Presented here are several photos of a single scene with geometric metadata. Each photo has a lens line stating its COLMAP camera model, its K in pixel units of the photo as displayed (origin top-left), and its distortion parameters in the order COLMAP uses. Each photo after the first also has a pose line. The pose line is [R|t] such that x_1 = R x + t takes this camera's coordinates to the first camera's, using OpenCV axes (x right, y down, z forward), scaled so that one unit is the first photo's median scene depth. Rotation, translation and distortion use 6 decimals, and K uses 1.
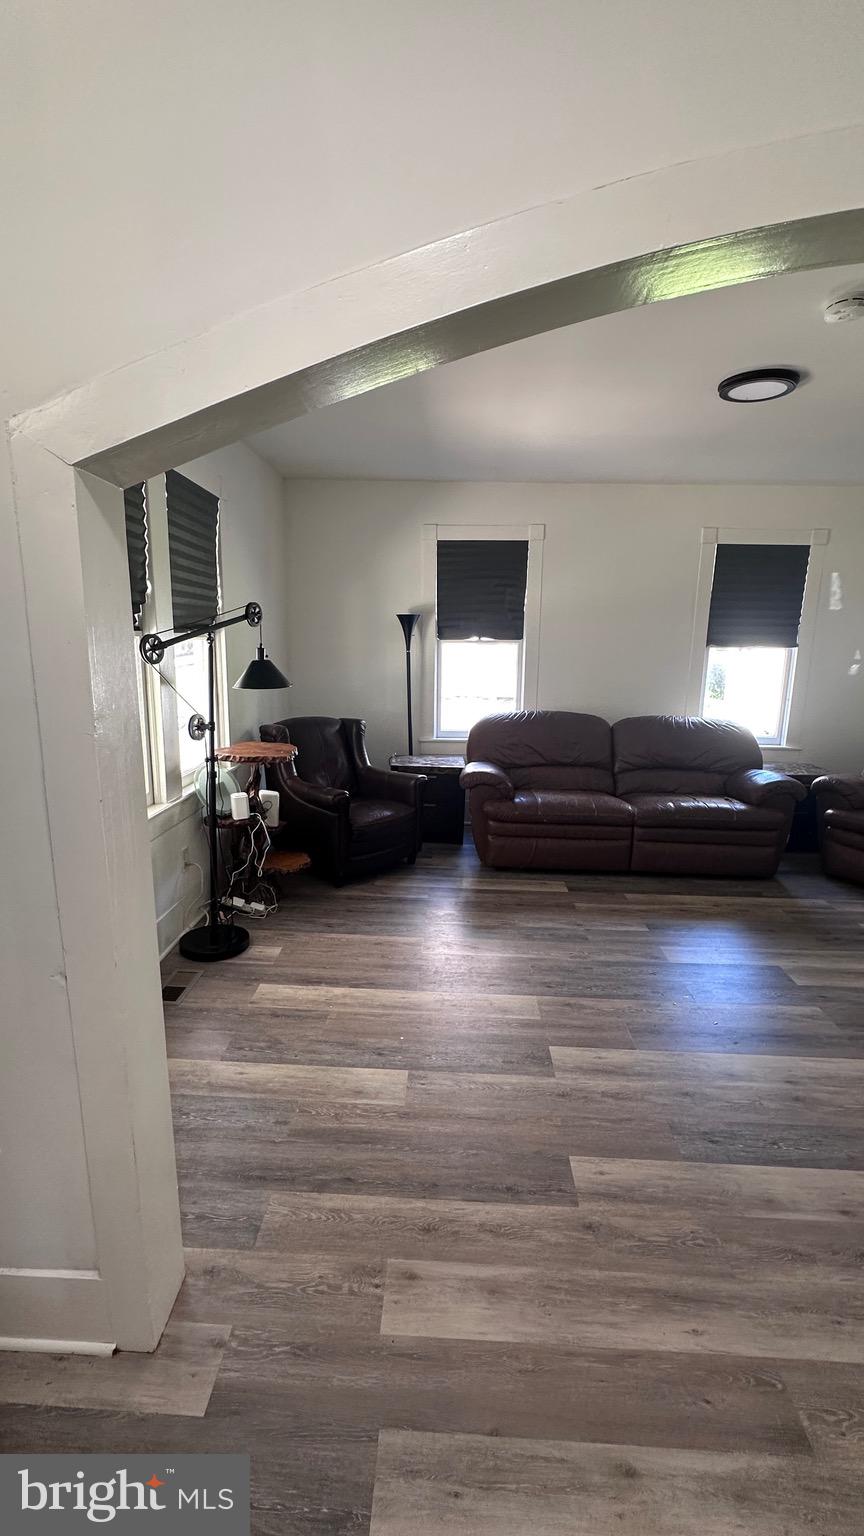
lens RADIAL K [[648.7, 0, 433.6], [0, 648.7, 762.5], [0, 0, 1]] dist [-0.003911, 0.000998]
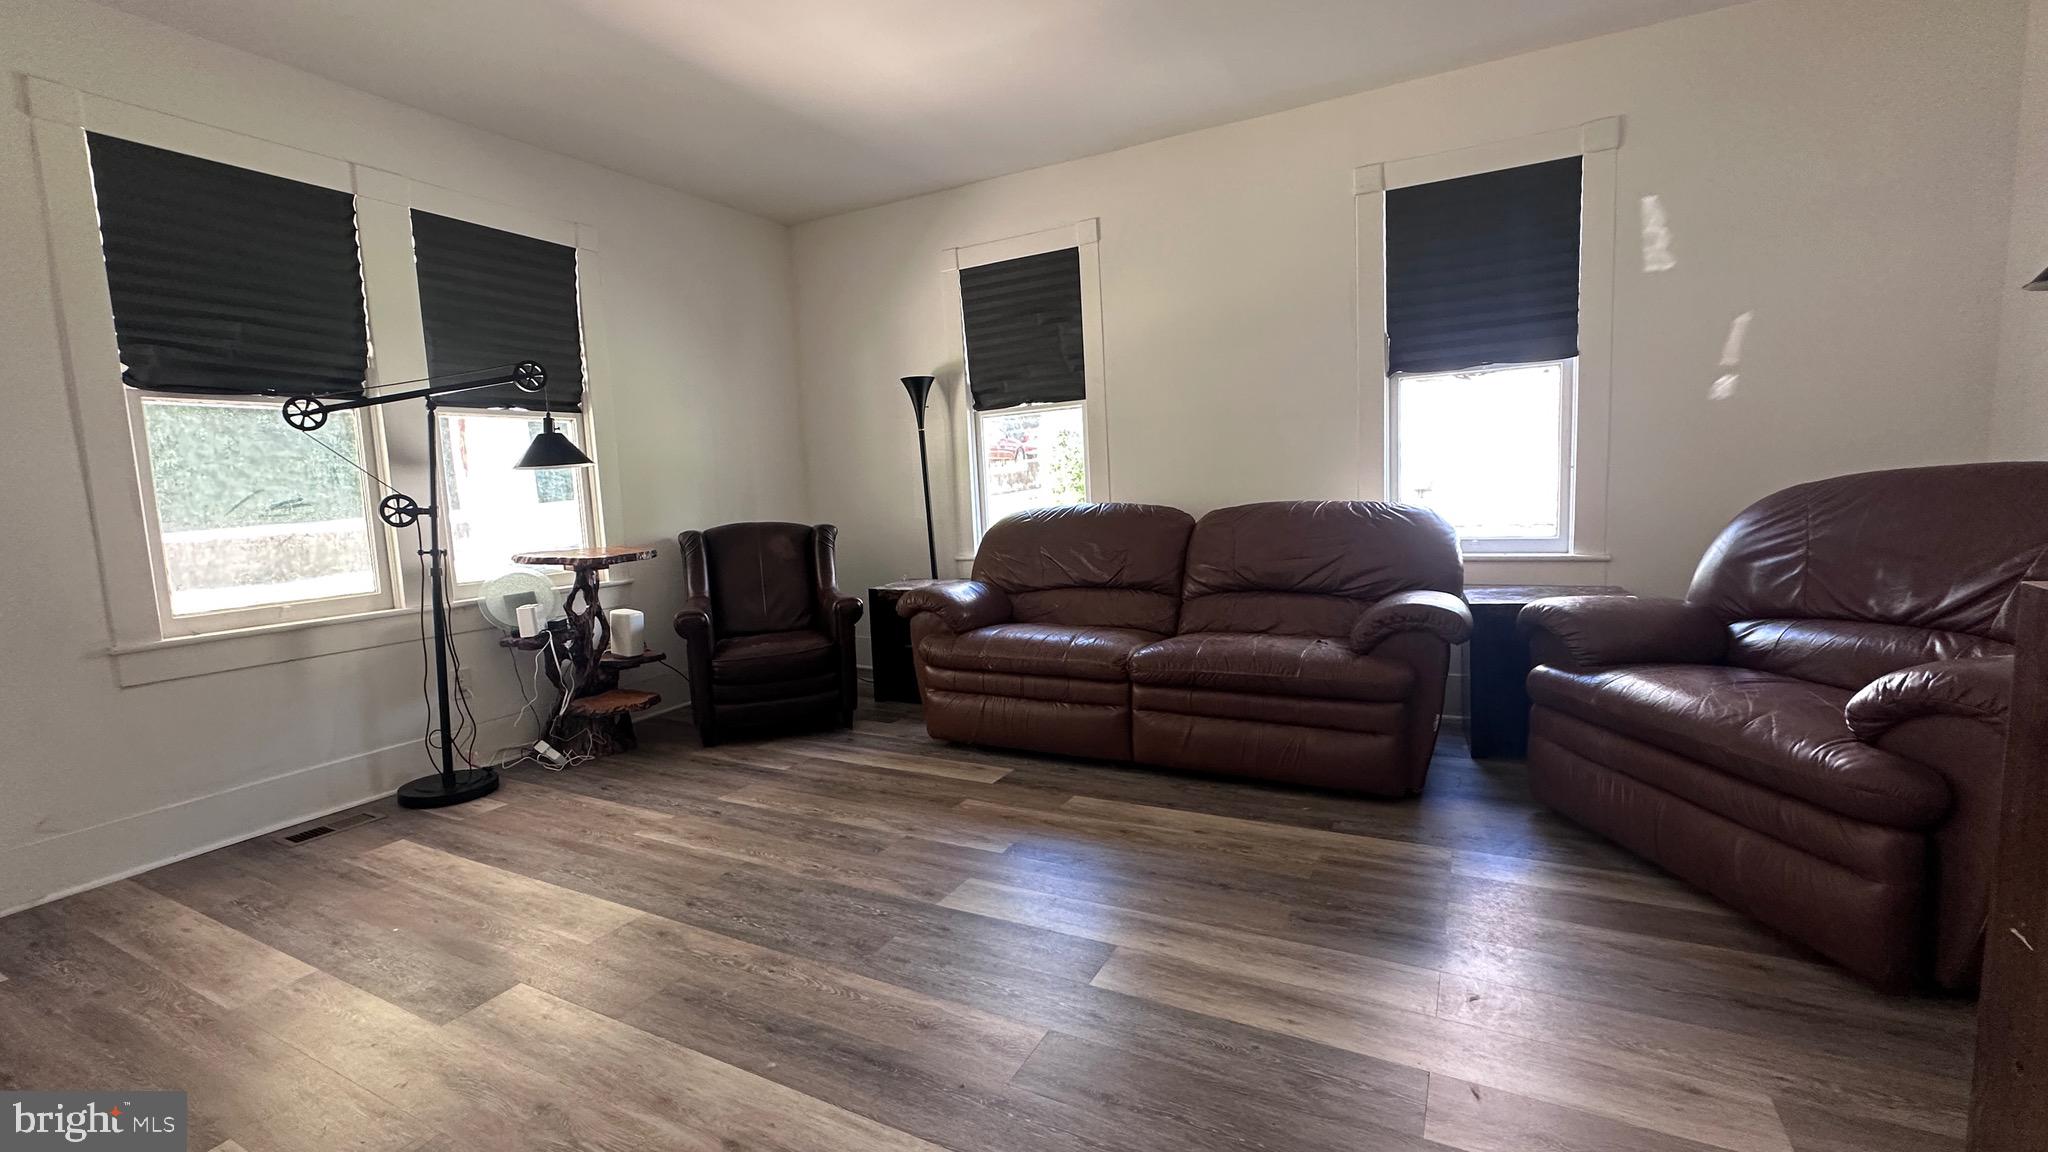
lens RADIAL K [[864.9, 0, 1025.6], [0, 864.9, 573.6], [0, 0, 1]] dist [-0.003911, 0.000998]
pose [[0.896775, -0.013132, -0.442293, 0.581800], [-0.021385, 0.997105, -0.072965, 0.061152], [0.441971, 0.074892, 0.893898, 0.272187]]
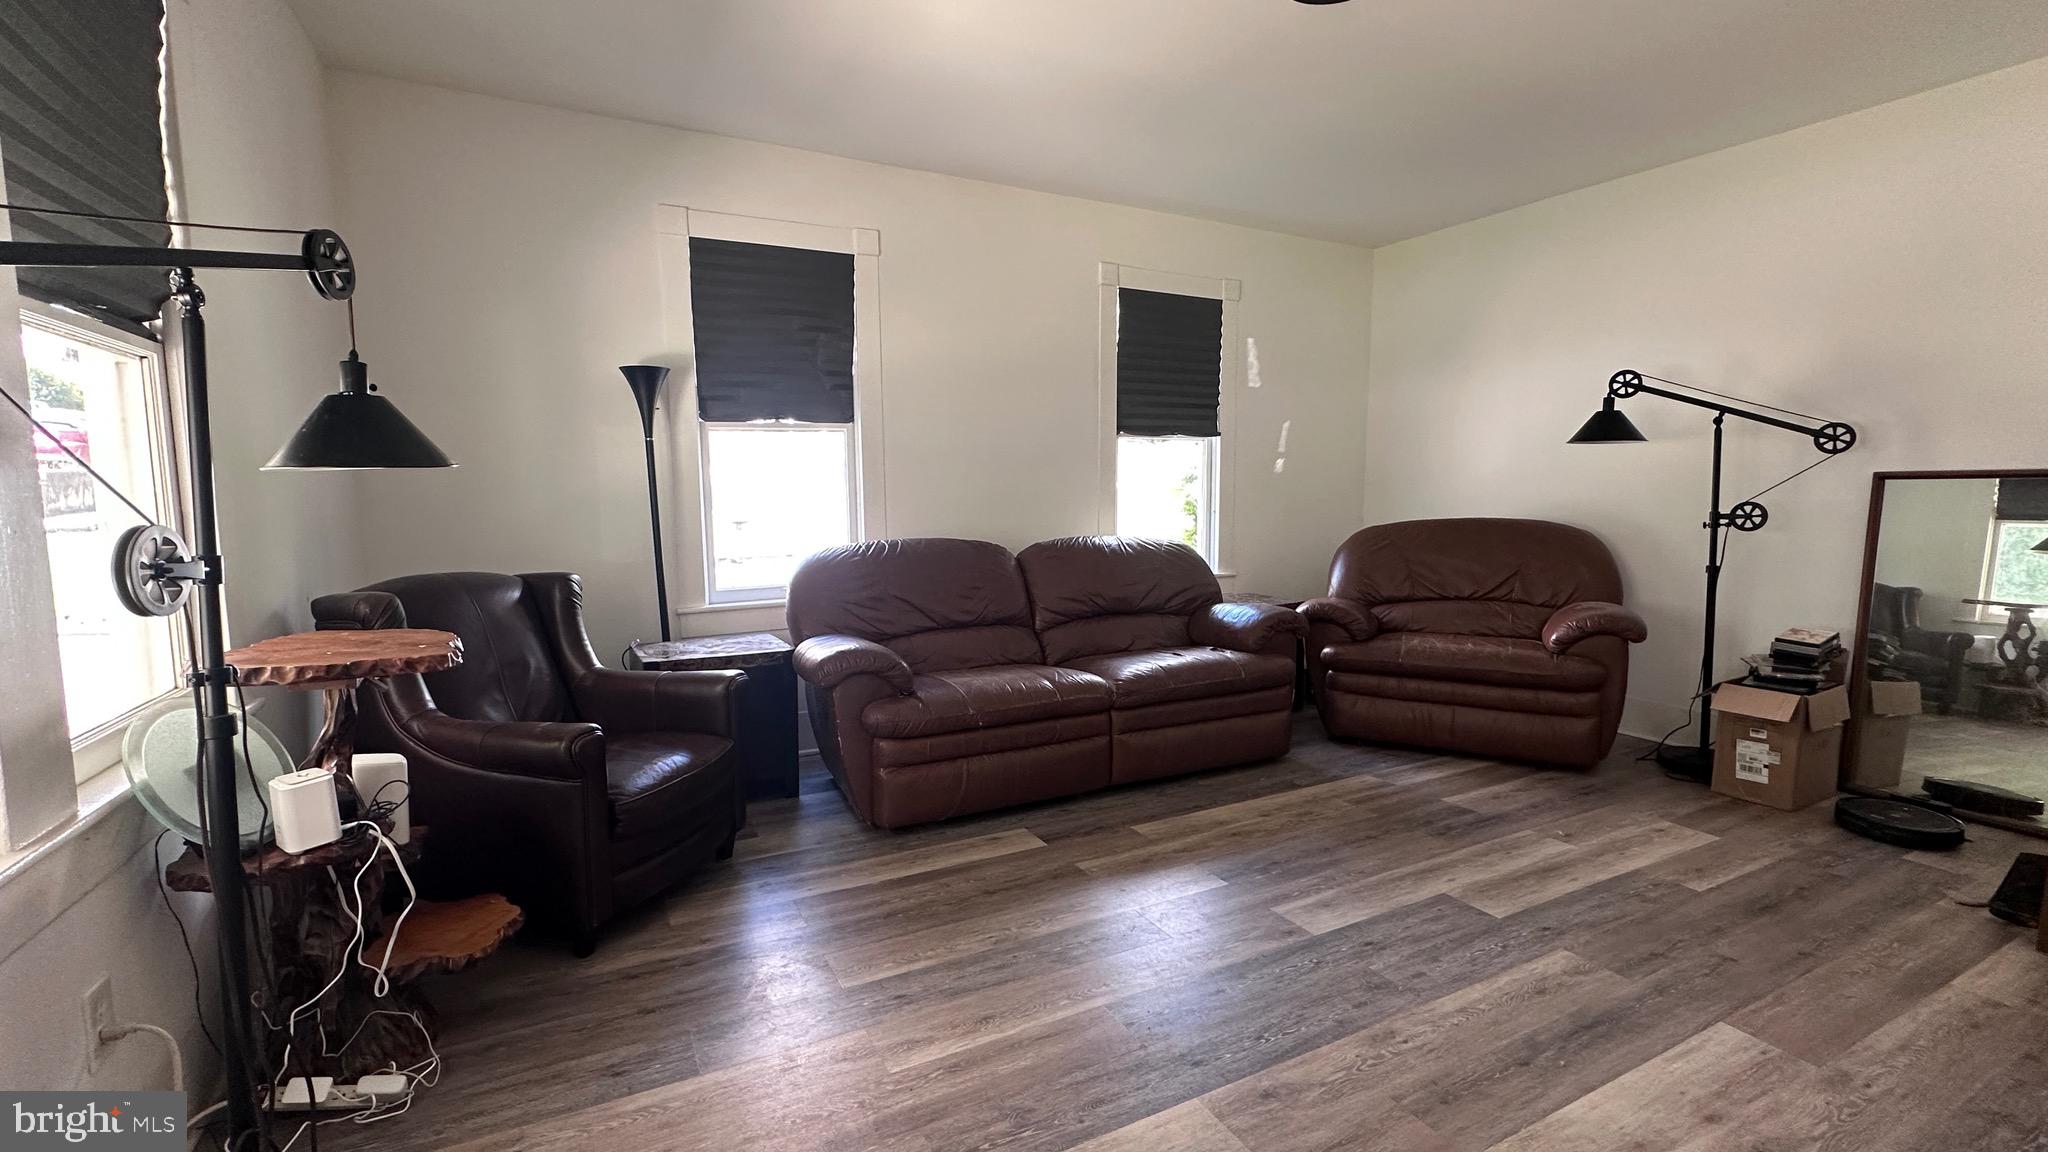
lens RADIAL K [[864.9, 0, 1019.9], [0, 864.9, 574.1], [0, 0, 1]] dist [-0.003911, 0.000998]
pose [[0.871897, -0.071797, 0.484398, -0.149796], [0.114919, 0.991568, -0.059882, 0.011408], [-0.476014, 0.107877, 0.872796, 0.334596]]
